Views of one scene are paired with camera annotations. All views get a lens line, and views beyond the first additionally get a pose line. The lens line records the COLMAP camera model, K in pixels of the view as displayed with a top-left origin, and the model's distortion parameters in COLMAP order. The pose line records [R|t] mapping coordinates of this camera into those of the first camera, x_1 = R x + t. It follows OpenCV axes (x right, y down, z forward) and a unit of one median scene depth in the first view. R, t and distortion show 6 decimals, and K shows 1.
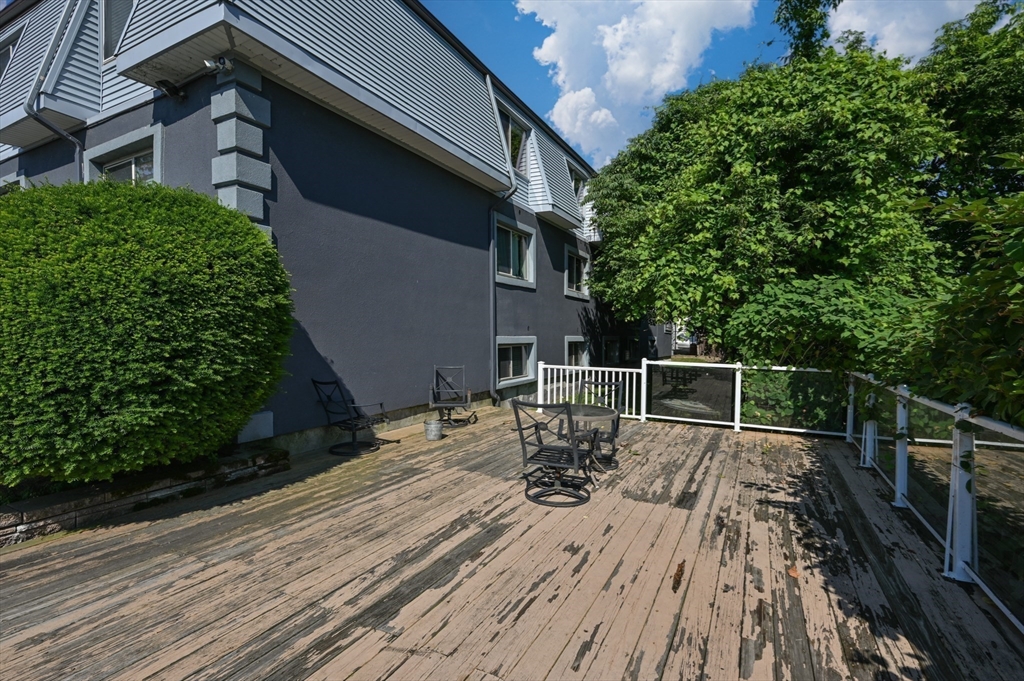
lens RADIAL K [[464.4, 0, 512.0], [0, 464.4, 340.5], [0, 0, 1]] dist [0.000864, 0.000260]
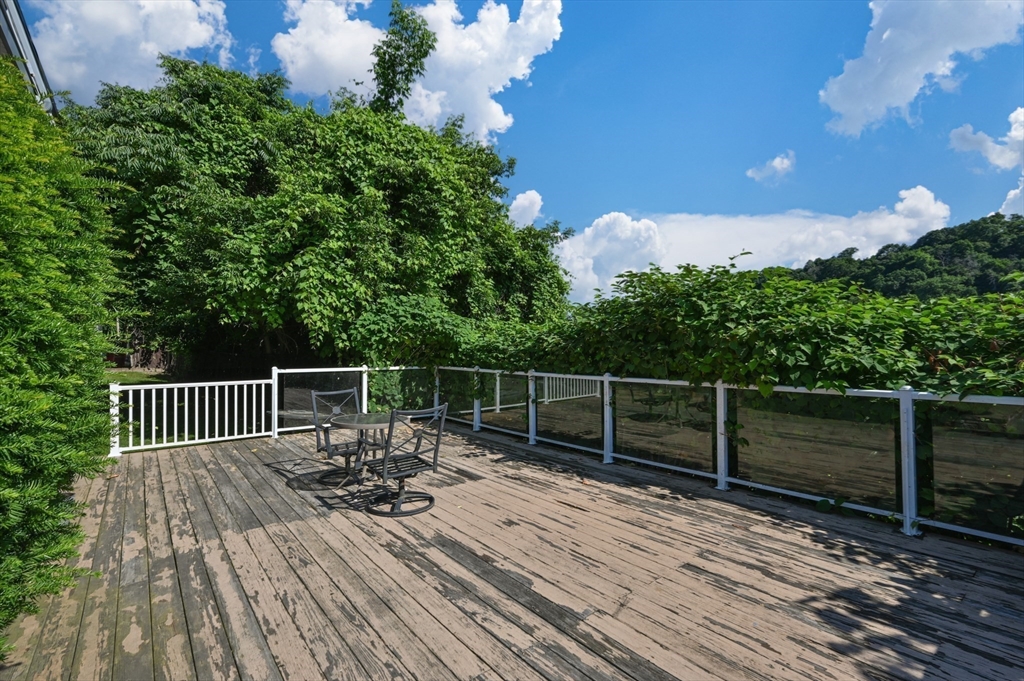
lens RADIAL K [[483.3, 0, 512.0], [0, 483.3, 340.5], [0, 0, 1]] dist [-0.001600, 0.000103]
pose [[0.399873, -0.006493, 0.916548, -0.735372], [0.021214, 0.999773, -0.002172, -0.002472], [-0.916325, 0.020313, 0.399920, 0.382866]]
